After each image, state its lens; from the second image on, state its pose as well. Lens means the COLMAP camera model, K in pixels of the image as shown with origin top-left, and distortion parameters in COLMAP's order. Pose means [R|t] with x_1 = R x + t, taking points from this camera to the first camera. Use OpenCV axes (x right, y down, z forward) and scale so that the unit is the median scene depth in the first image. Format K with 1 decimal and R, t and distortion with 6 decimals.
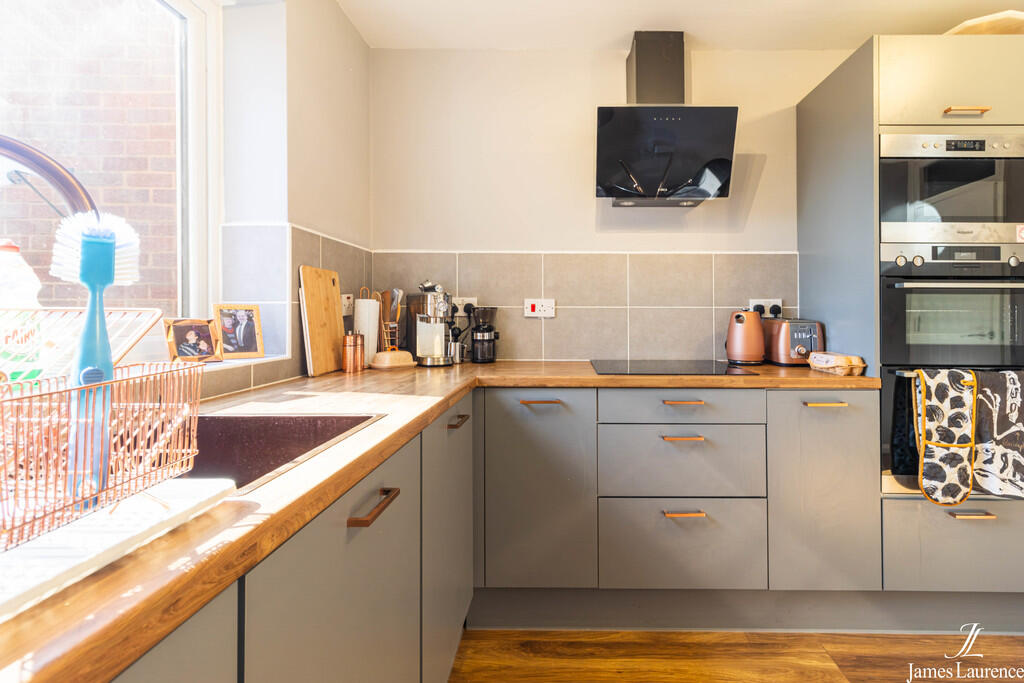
lens RADIAL K [[510.4, 0, 567.7], [0, 510.4, 309.0], [0, 0, 1]] dist [0.004756, 0.001893]
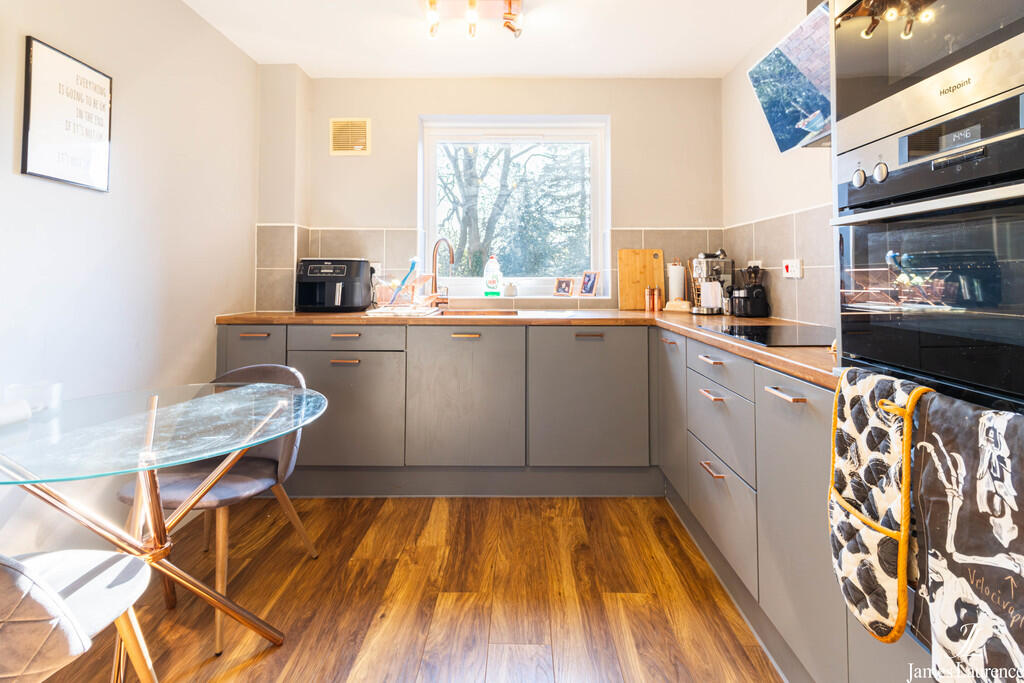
lens RADIAL K [[504.2, 0, 489.3], [0, 504.2, 259.9], [0, 0, 1]] dist [0.001222, 0.000182]
pose [[-0.074390, -0.036480, -0.996562, 1.289168], [0.011051, 0.999239, -0.037403, 0.015510], [0.997168, -0.013795, -0.073930, 0.644130]]
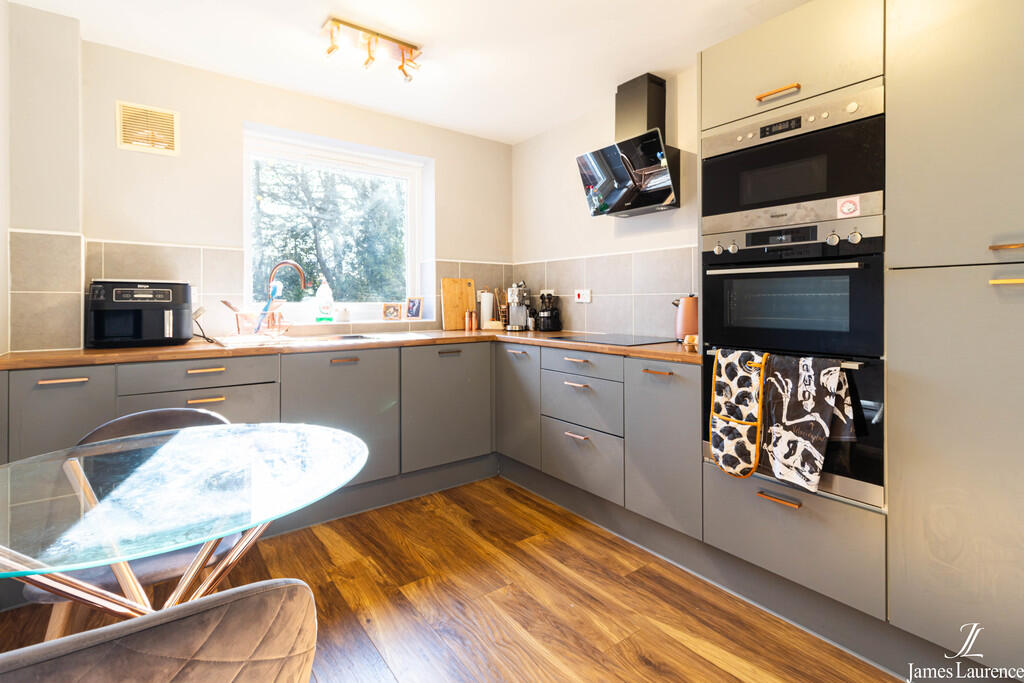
lens RADIAL K [[515.3, 0, 498.2], [0, 515.3, 299.3], [0, 0, 1]] dist [0.004172, 0.001188]
pose [[0.561498, -0.007197, -0.827447, 1.343136], [0.013468, 0.999909, 0.000443, 0.004828], [0.827369, -0.011393, 0.561544, -0.013849]]
